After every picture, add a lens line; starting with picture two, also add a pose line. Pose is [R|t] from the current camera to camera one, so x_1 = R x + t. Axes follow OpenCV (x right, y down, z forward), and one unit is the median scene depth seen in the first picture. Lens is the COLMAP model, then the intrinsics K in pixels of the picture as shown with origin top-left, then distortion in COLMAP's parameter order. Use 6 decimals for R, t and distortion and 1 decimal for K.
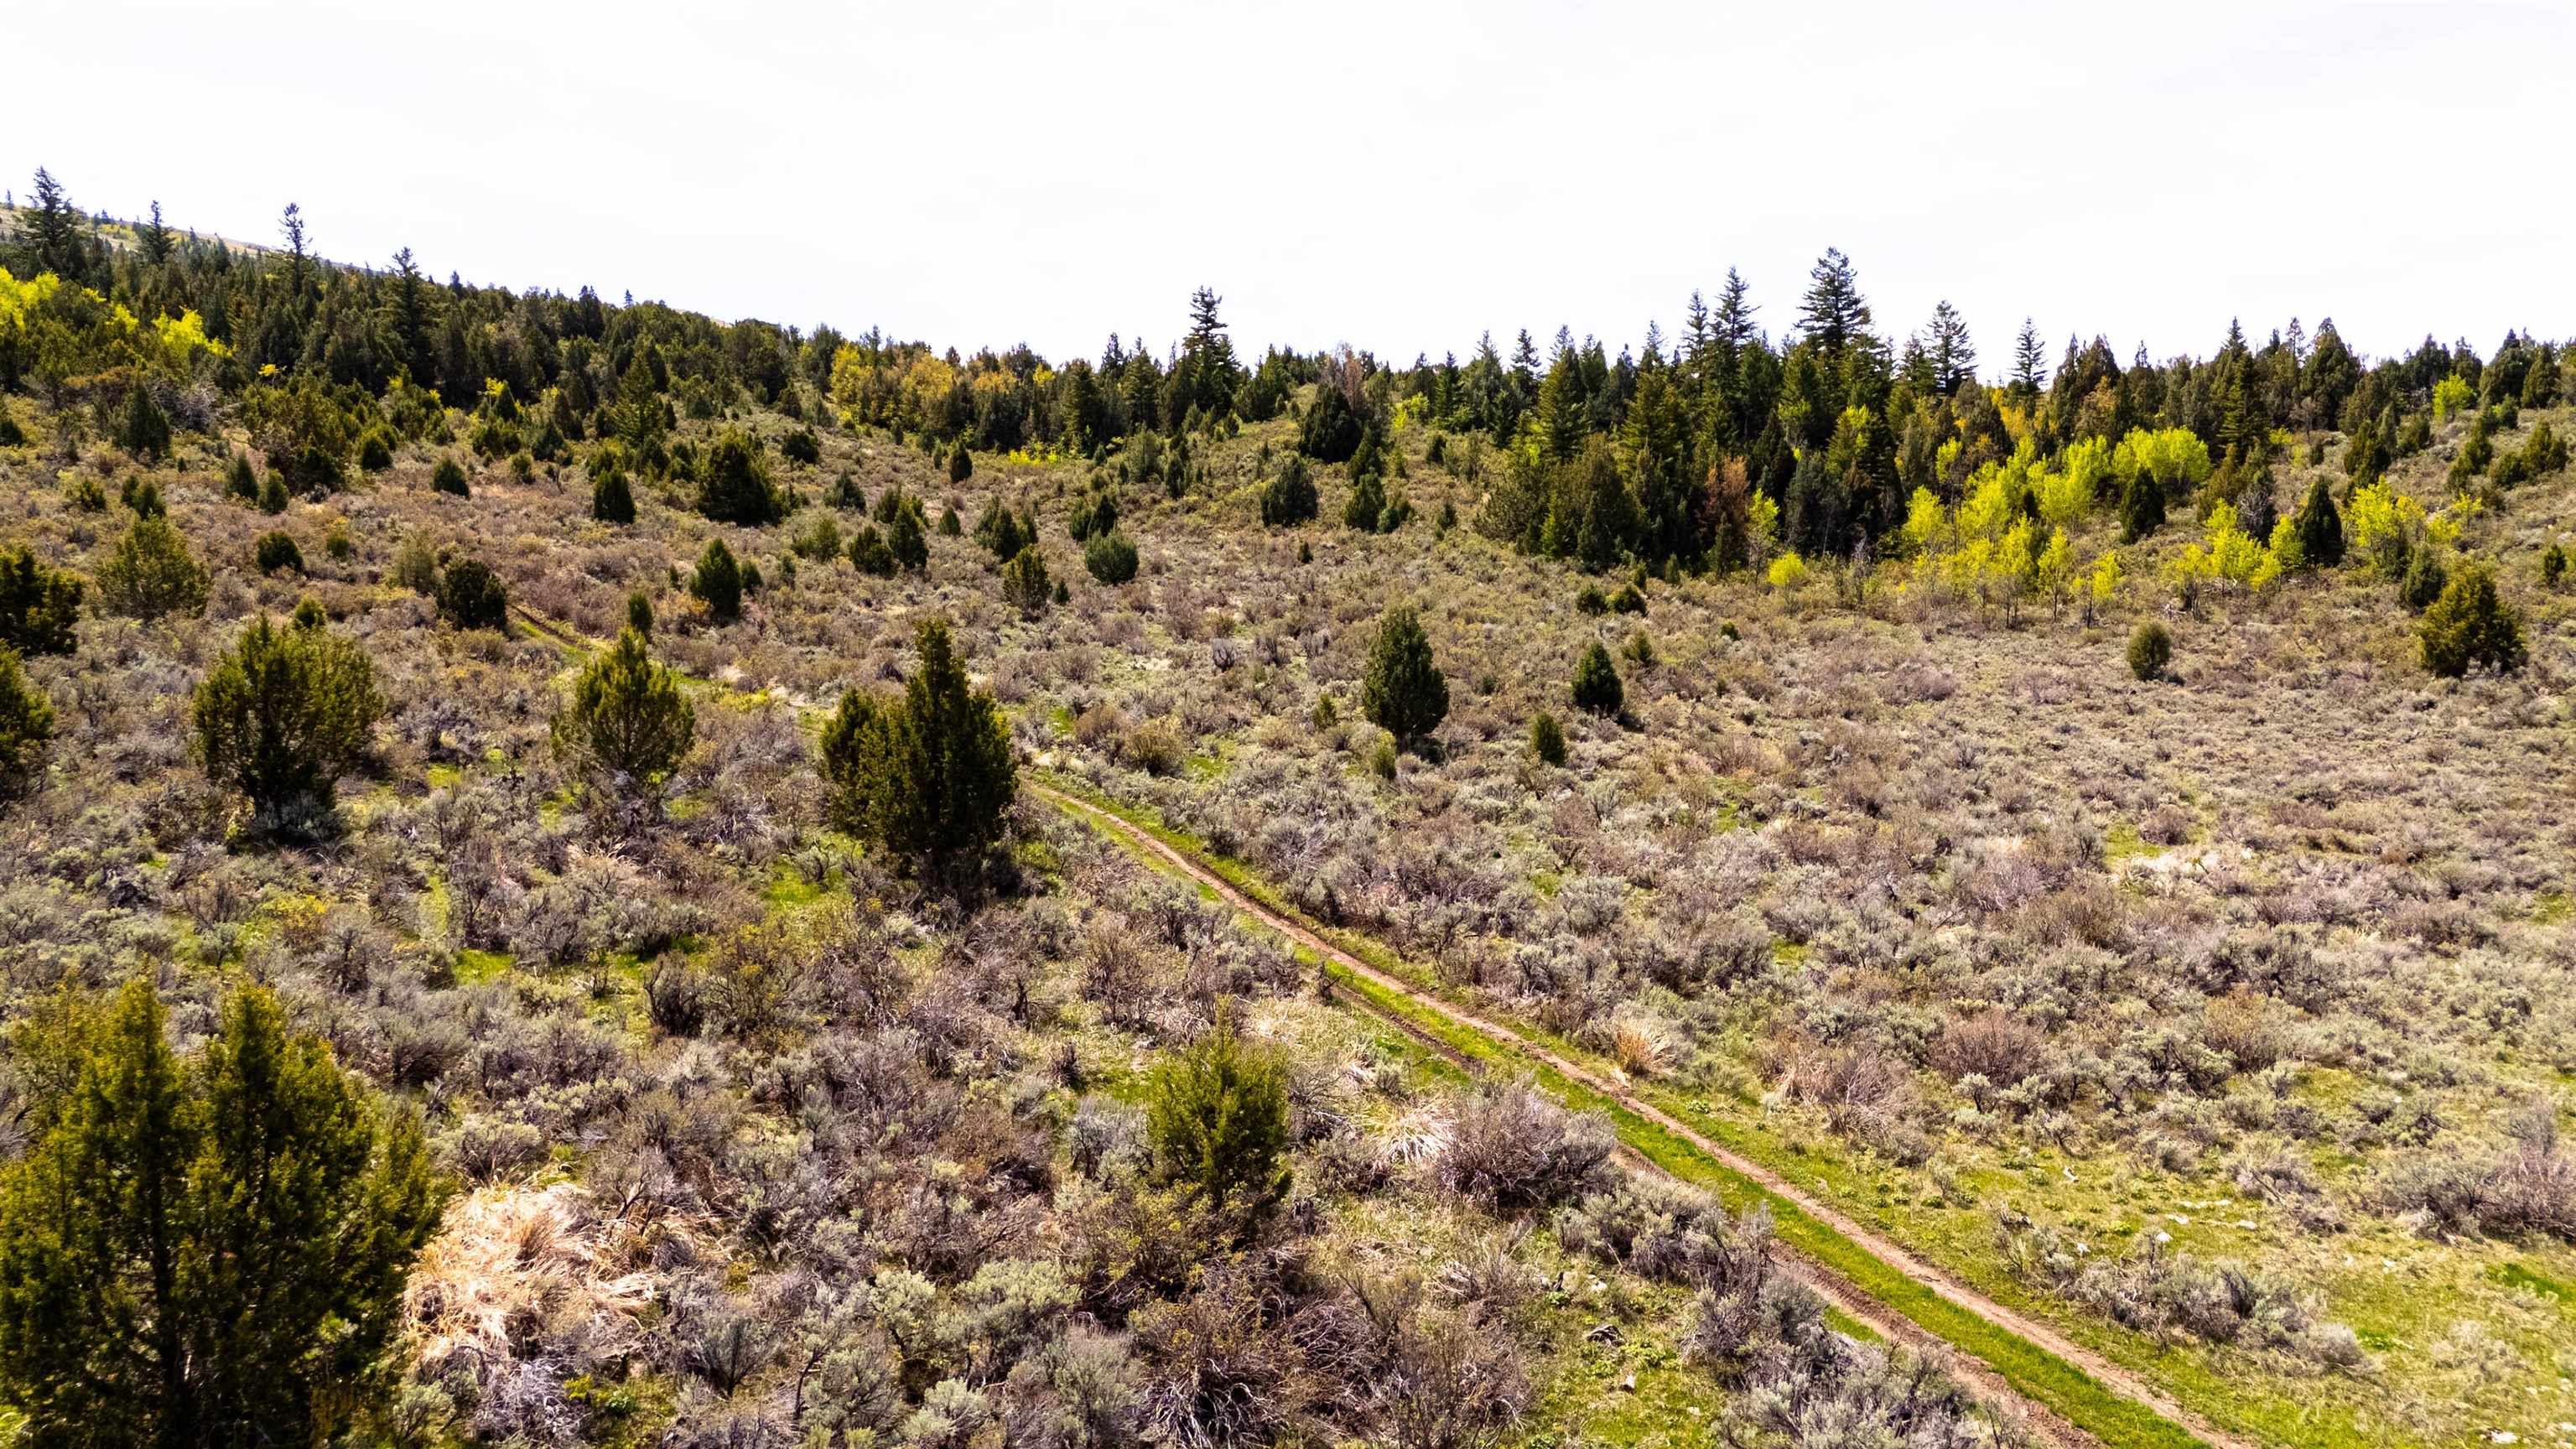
lens RADIAL K [[1903.5, 0, 1306.8], [0, 1903.5, 739.8], [0, 0, 1]] dist [0.063703, -0.053217]
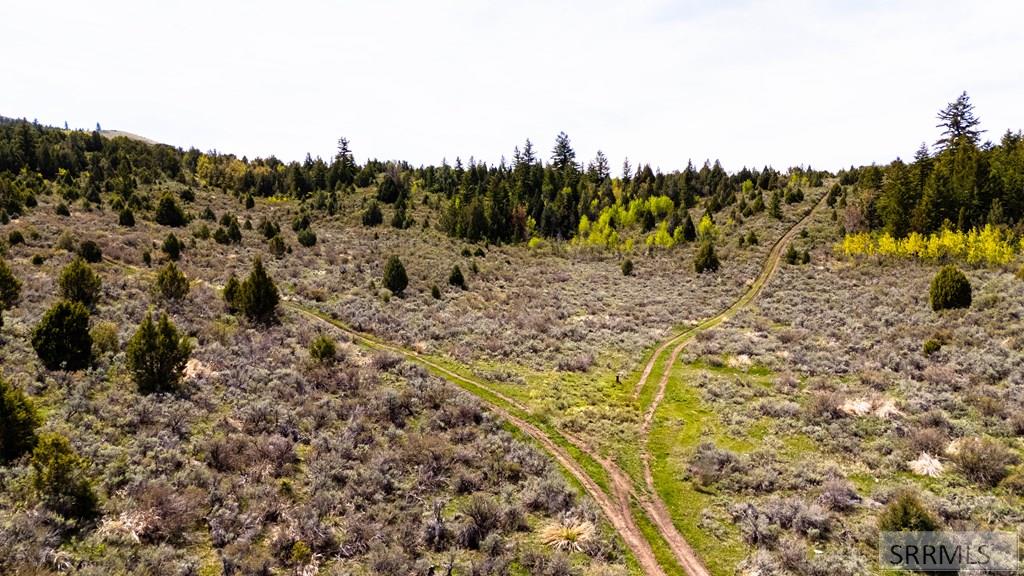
lens RADIAL K [[756.7, 0, 518.4], [0, 756.7, 282.8], [0, 0, 1]] dist [0.063703, -0.053217]
pose [[0.986349, -0.009982, 0.164363, 0.017160], [0.015193, 0.999420, -0.030481, 0.009777], [-0.163964, 0.032562, 0.985929, -0.139777]]
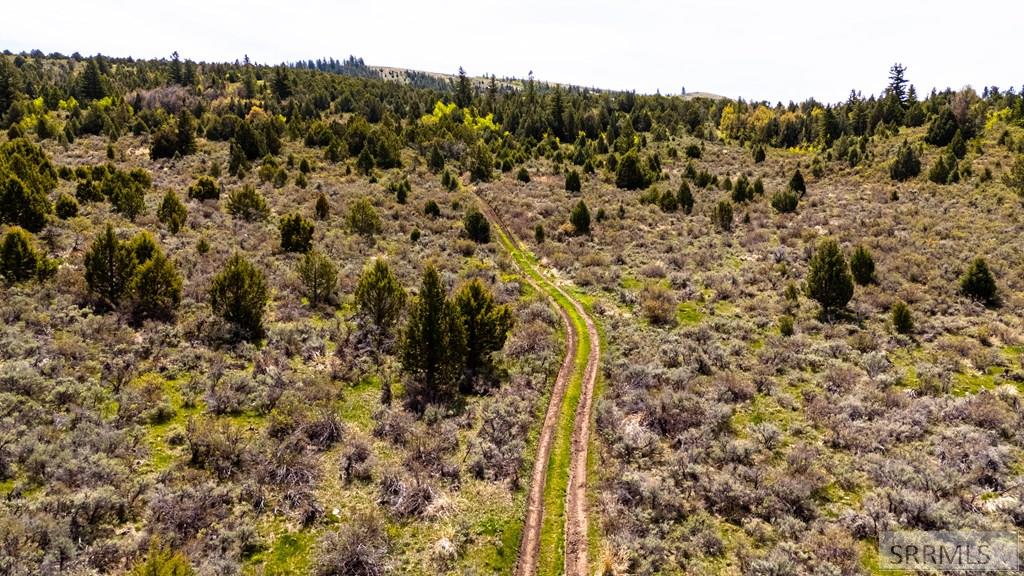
lens RADIAL K [[756.7, 0, 511.8], [0, 756.7, 292.7], [0, 0, 1]] dist [0.063703, -0.053217]
pose [[0.845811, 0.056062, -0.530528, 0.069340], [-0.034521, 0.998130, 0.050439, -0.016516], [0.532364, -0.024348, 0.846165, 0.065501]]
